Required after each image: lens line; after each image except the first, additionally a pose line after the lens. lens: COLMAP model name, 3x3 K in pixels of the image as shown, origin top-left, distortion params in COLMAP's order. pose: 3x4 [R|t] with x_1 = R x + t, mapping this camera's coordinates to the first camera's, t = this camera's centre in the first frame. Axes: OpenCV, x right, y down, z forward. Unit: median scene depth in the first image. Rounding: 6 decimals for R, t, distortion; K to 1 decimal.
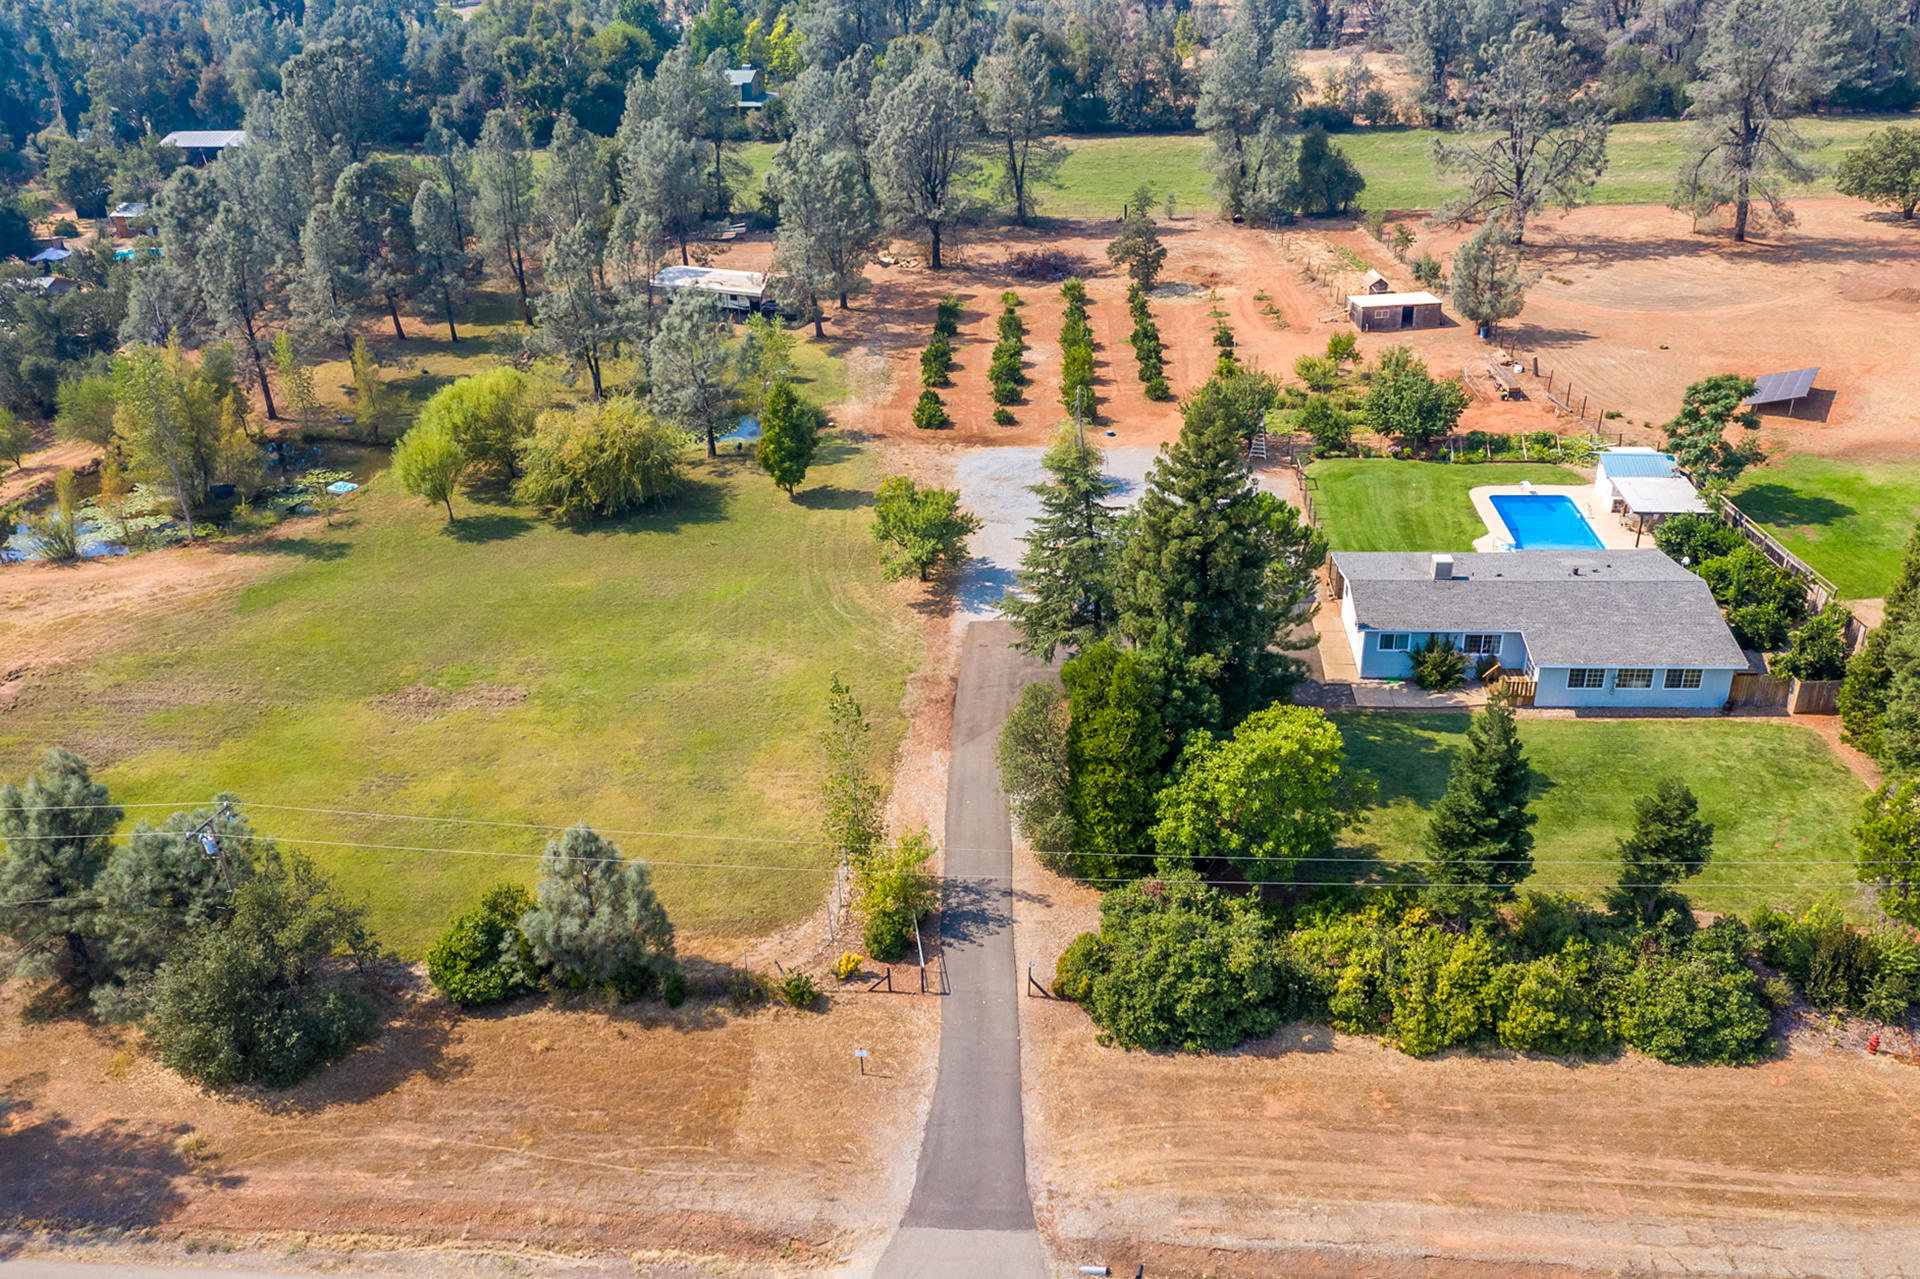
lens RADIAL K [[1515.2, 0, 960.0], [0, 1515.2, 639.5], [0, 0, 1]] dist [-0.027092, 0.056238]
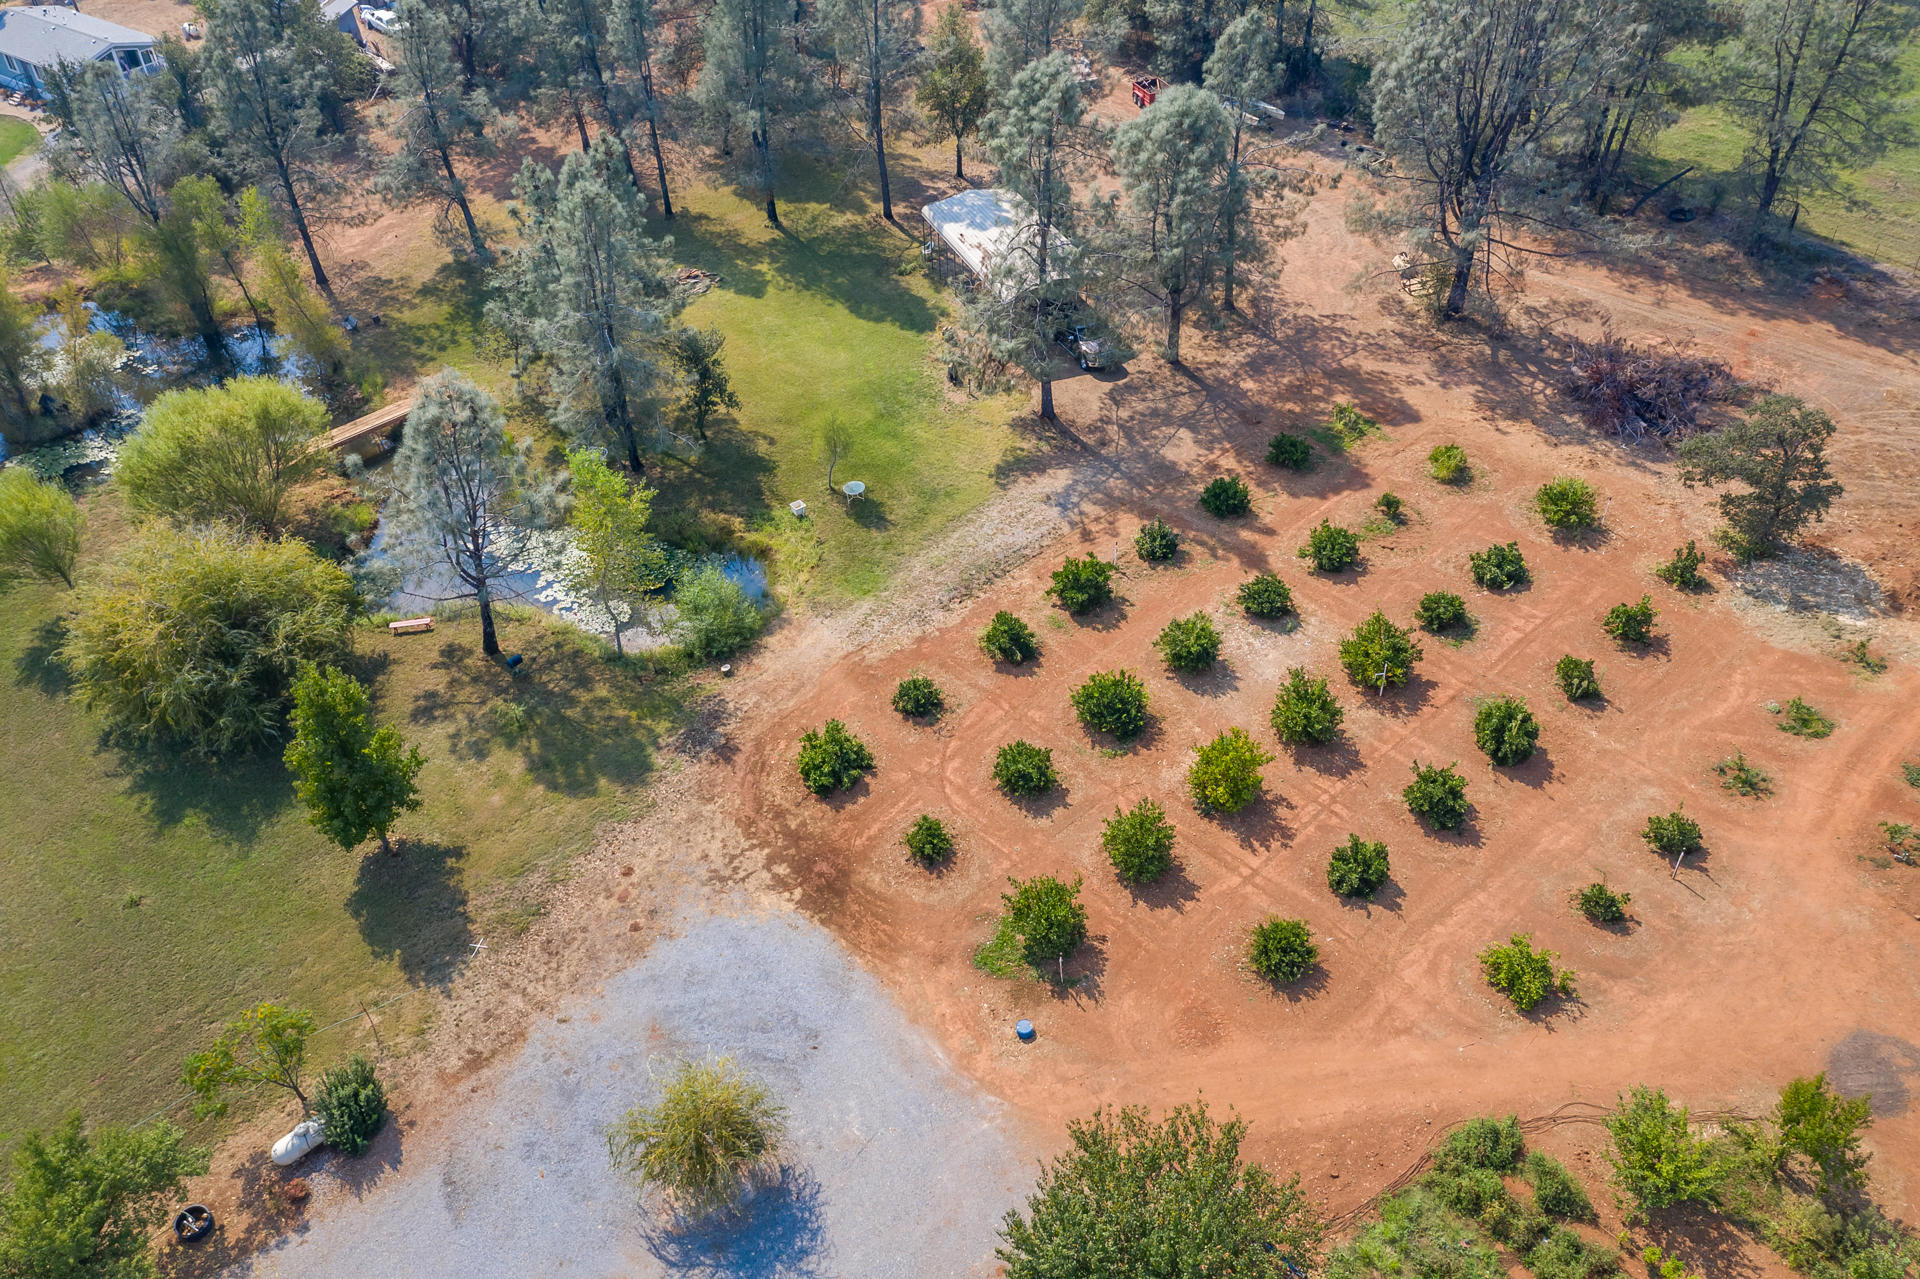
lens RADIAL K [[1515.2, 0, 960.0], [0, 1515.2, 639.5], [0, 0, 1]] dist [-0.027092, 0.056238]
pose [[0.717766, 0.445041, -0.535491, 0.322649], [-0.335785, 0.894973, 0.293721, -0.426590], [0.609968, -0.031013, 0.791819, 0.794258]]
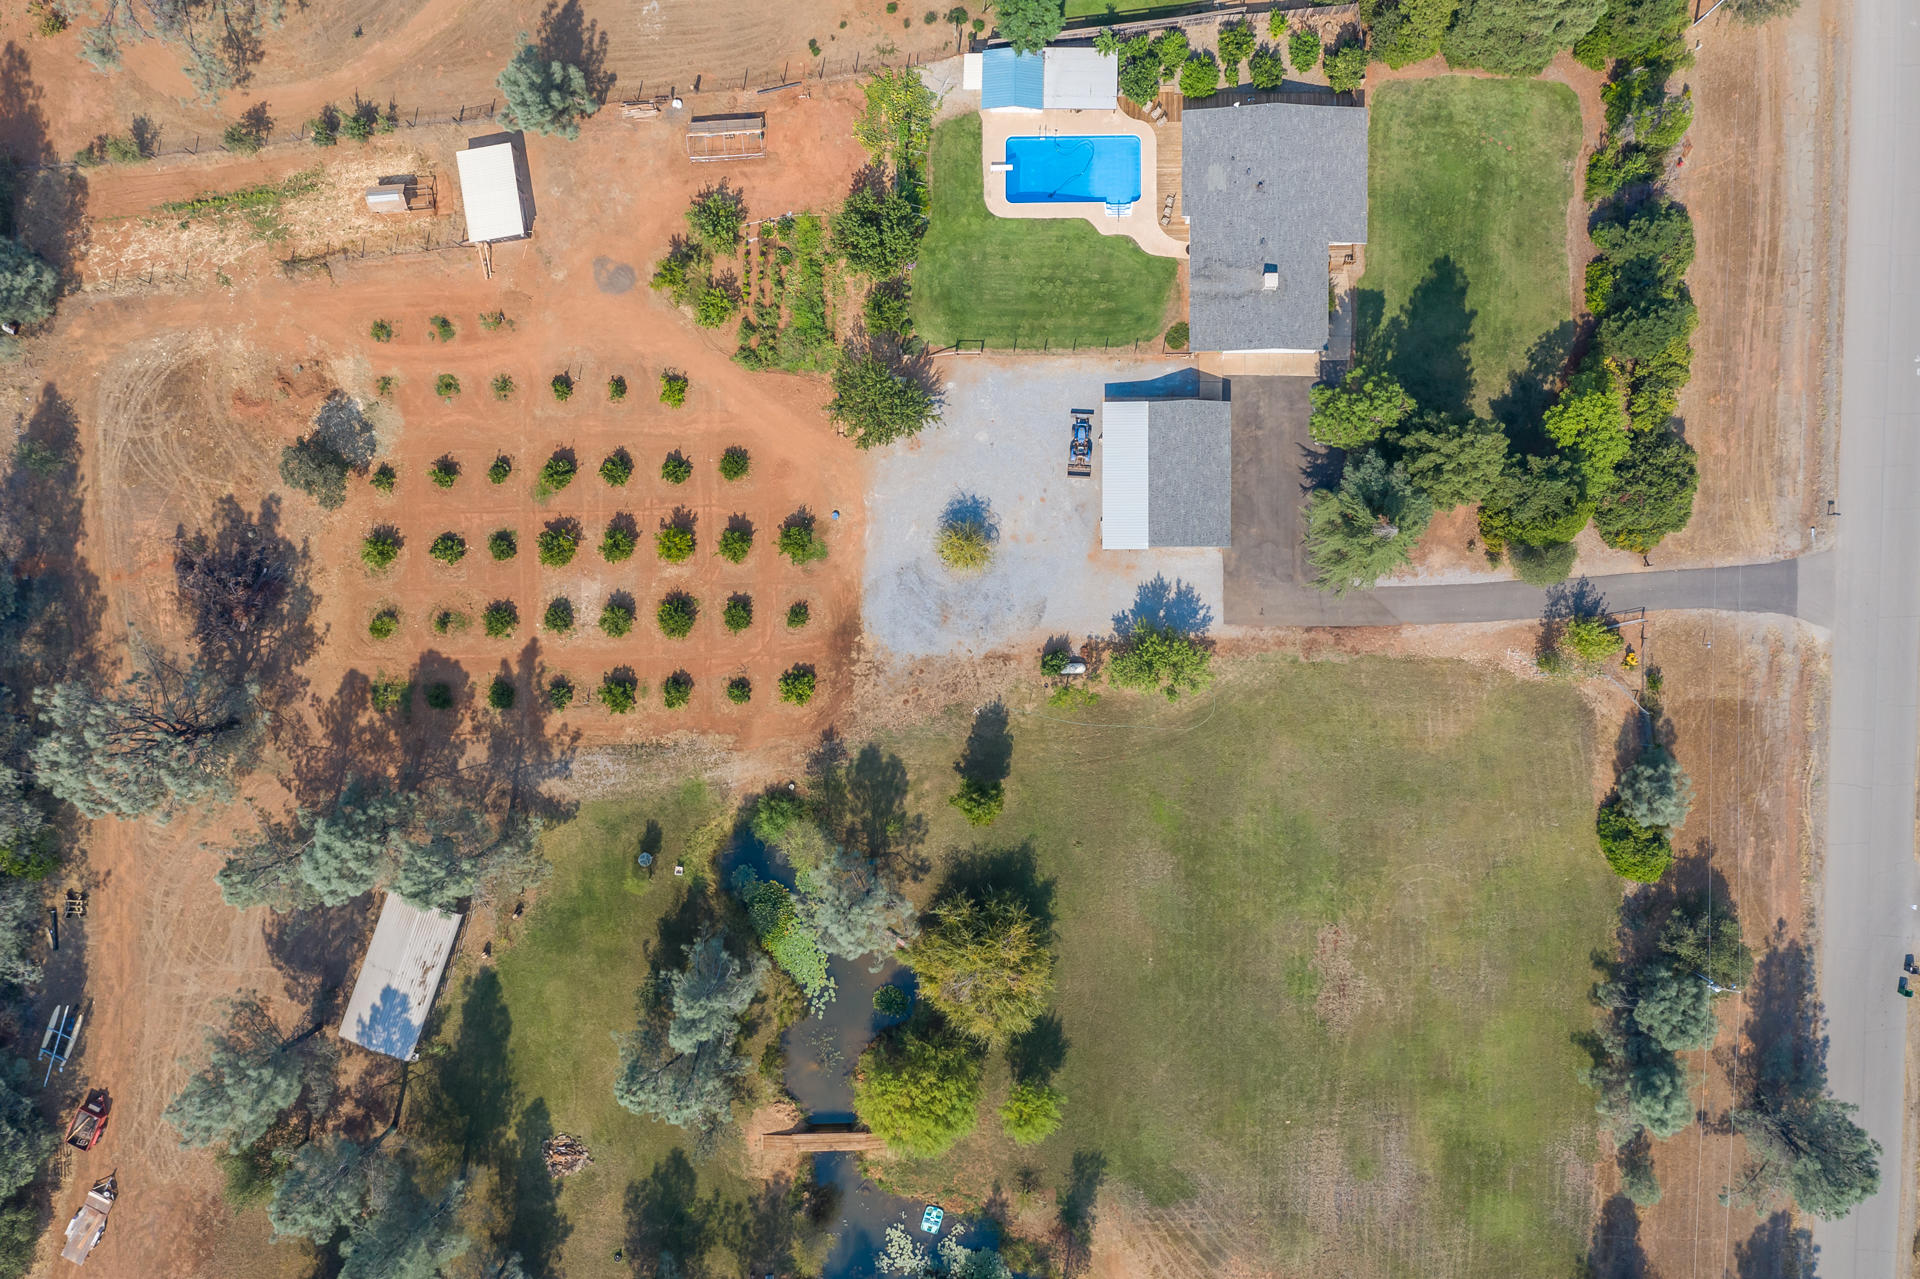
lens RADIAL K [[1515.2, 0, 960.0], [0, 1515.2, 639.5], [0, 0, 1]] dist [-0.027092, 0.056238]
pose [[-0.065968, -0.997281, 0.032857, -0.034713], [0.537402, -0.007765, 0.843291, -1.191162], [-0.840742, 0.073288, 0.536452, 0.443316]]
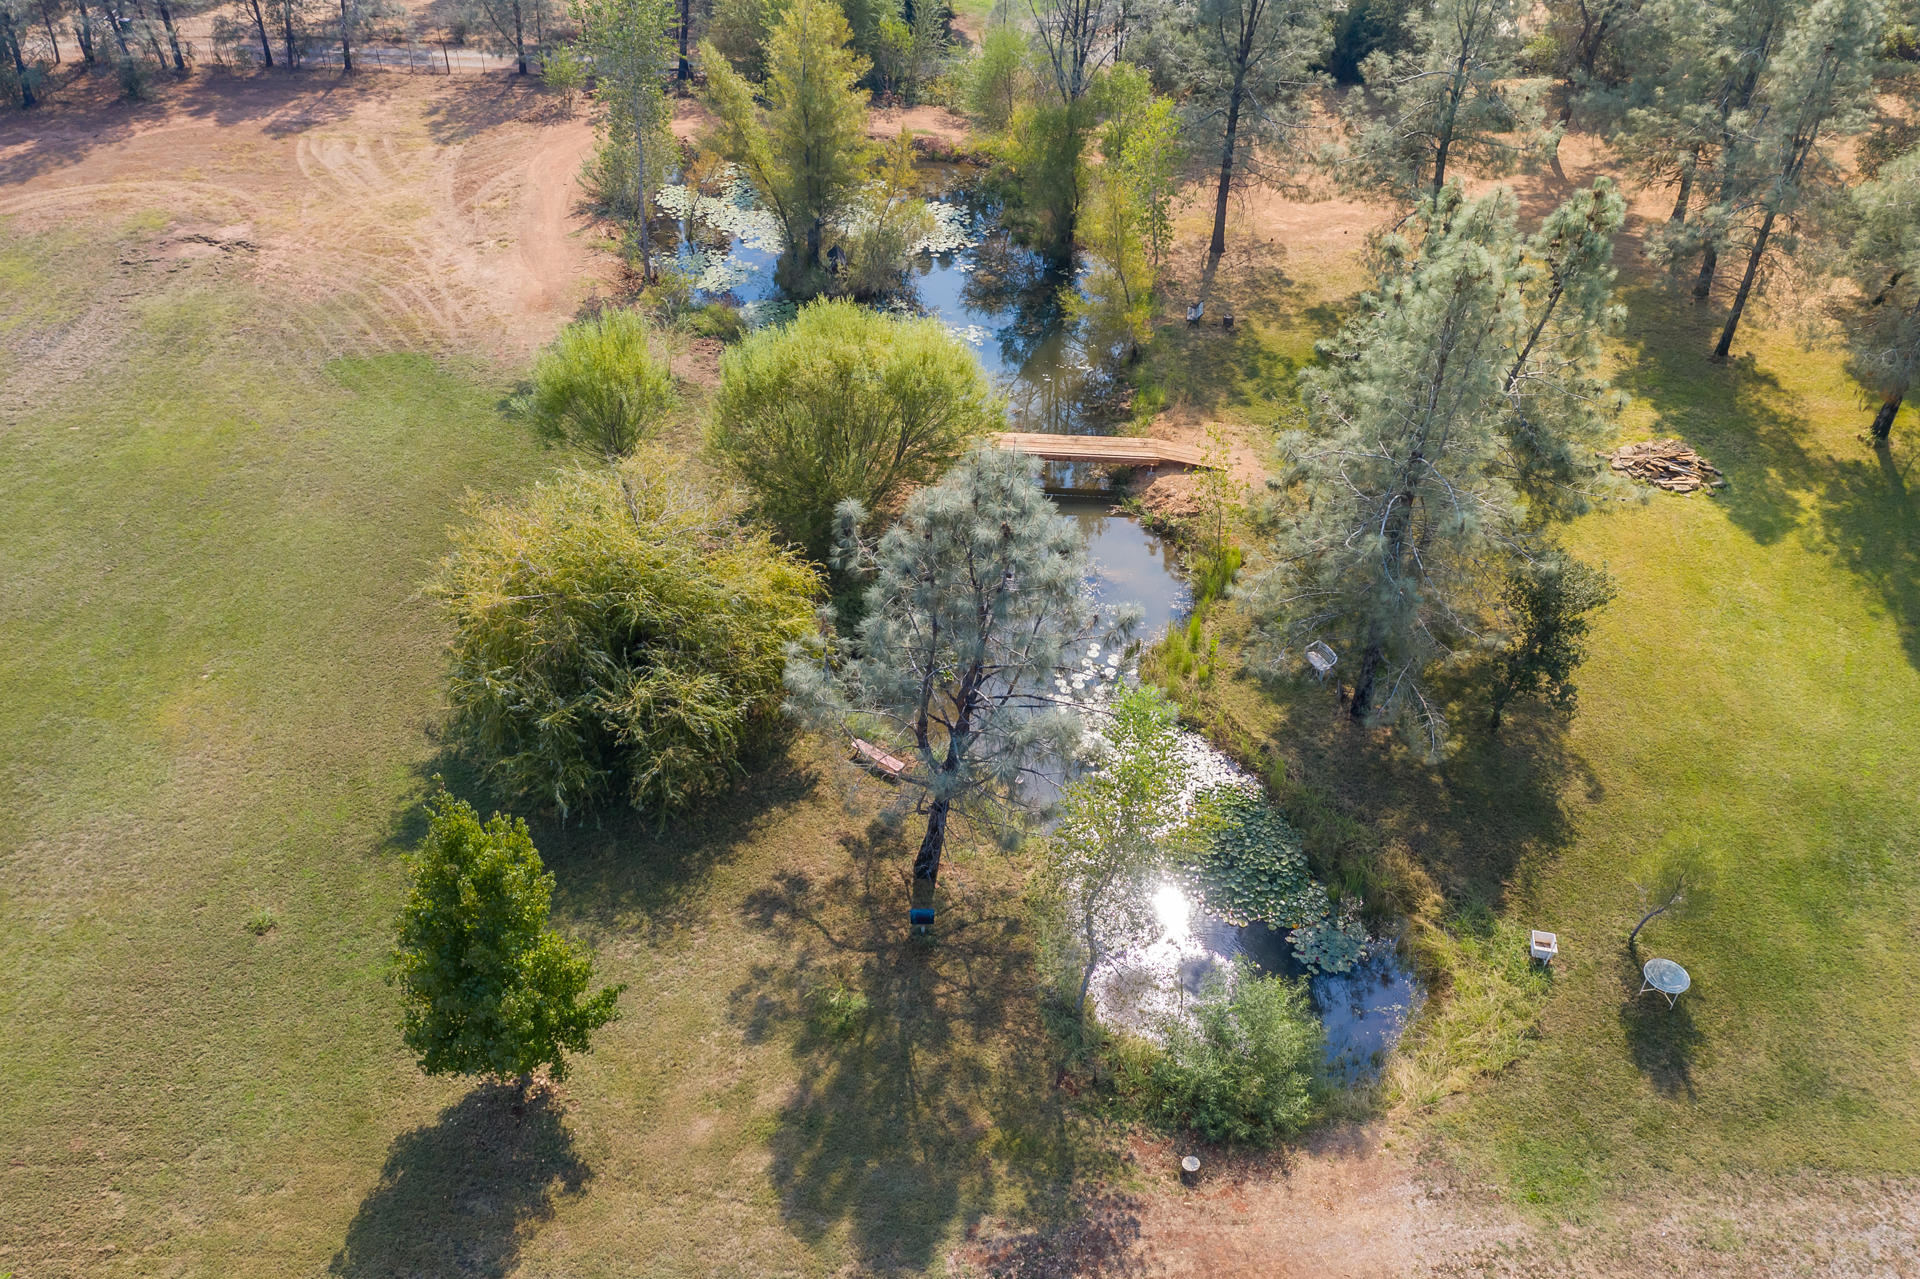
lens RADIAL K [[1515.2, 0, 960.0], [0, 1515.2, 639.5], [0, 0, 1]] dist [-0.027092, 0.056238]
pose [[-0.015669, 0.648576, -0.760989, 0.082218], [-0.523524, 0.643099, 0.558880, -0.430491], [0.851867, 0.407153, 0.329468, 1.052129]]
